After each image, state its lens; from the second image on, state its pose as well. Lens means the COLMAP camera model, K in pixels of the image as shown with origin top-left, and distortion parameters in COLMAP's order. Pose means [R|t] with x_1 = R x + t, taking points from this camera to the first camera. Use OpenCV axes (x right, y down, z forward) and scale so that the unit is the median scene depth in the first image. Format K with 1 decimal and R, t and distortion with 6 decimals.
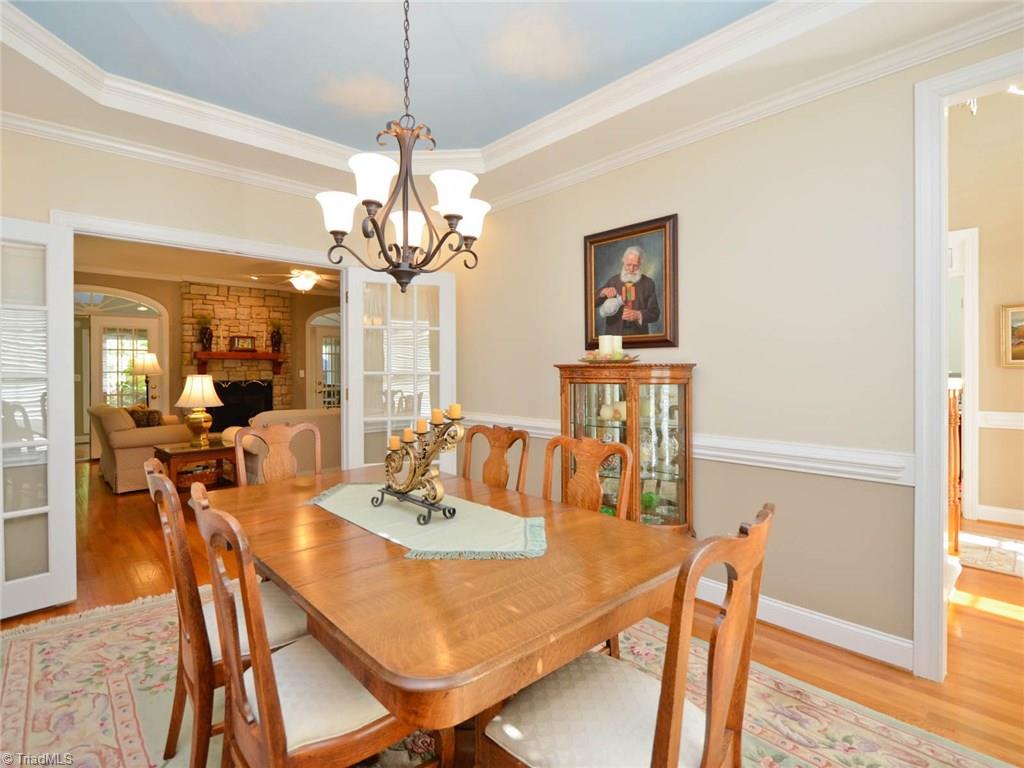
lens RADIAL K [[511.0, 0, 507.9], [0, 511.0, 371.2], [0, 0, 1]] dist [-0.001874, -0.000563]
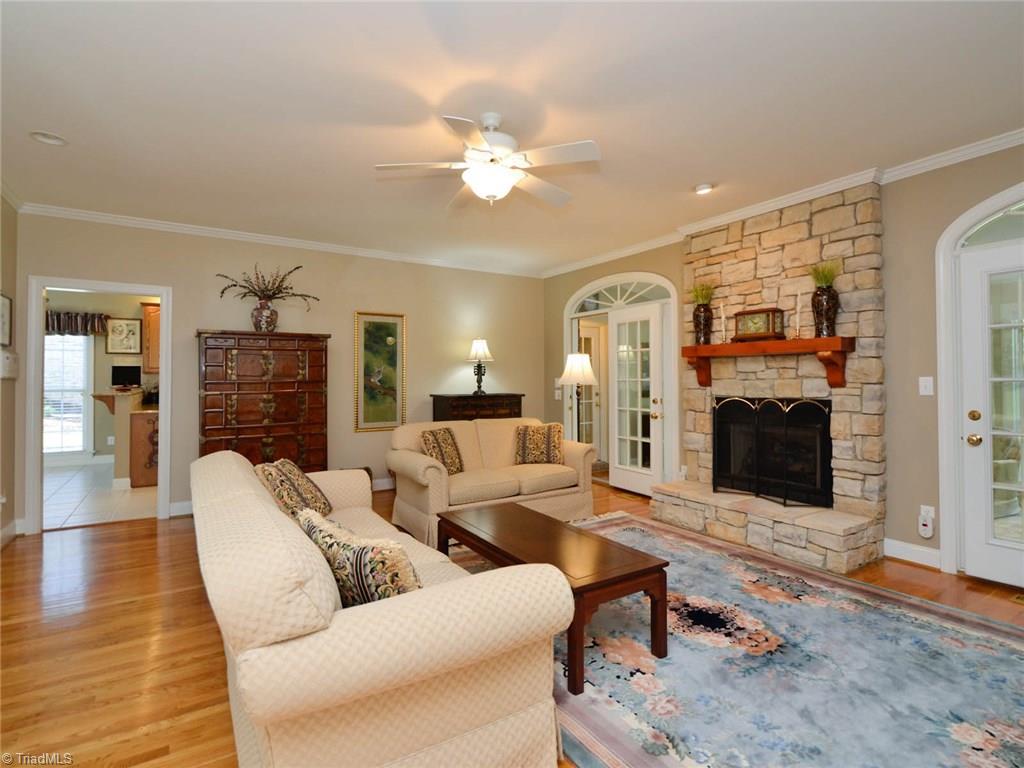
lens RADIAL K [[511.0, 0, 507.9], [0, 511.0, 371.2], [0, 0, 1]] dist [-0.001874, -0.000563]
pose [[-0.173141, -0.016276, -0.984763, 0.021070], [-0.003514, 0.999867, -0.015908, 0.000950], [0.984891, 0.000706, -0.173175, 0.862499]]
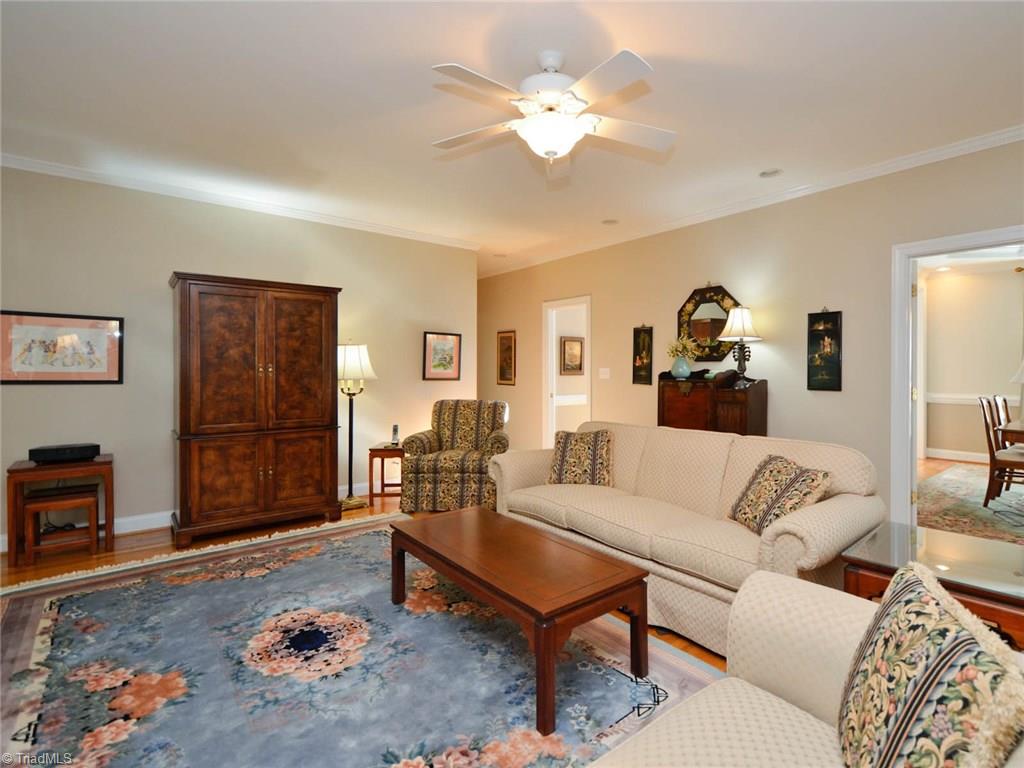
lens RADIAL K [[508.0, 0, 556.0], [0, 508.0, 370.3], [0, 0, 1]] dist [-0.005723, -0.001947]
pose [[0.036709, -0.005525, 0.999311, -0.607748], [0.007679, 0.999957, 0.005246, -0.000474], [-0.999297, 0.007481, 0.036750, 0.778619]]
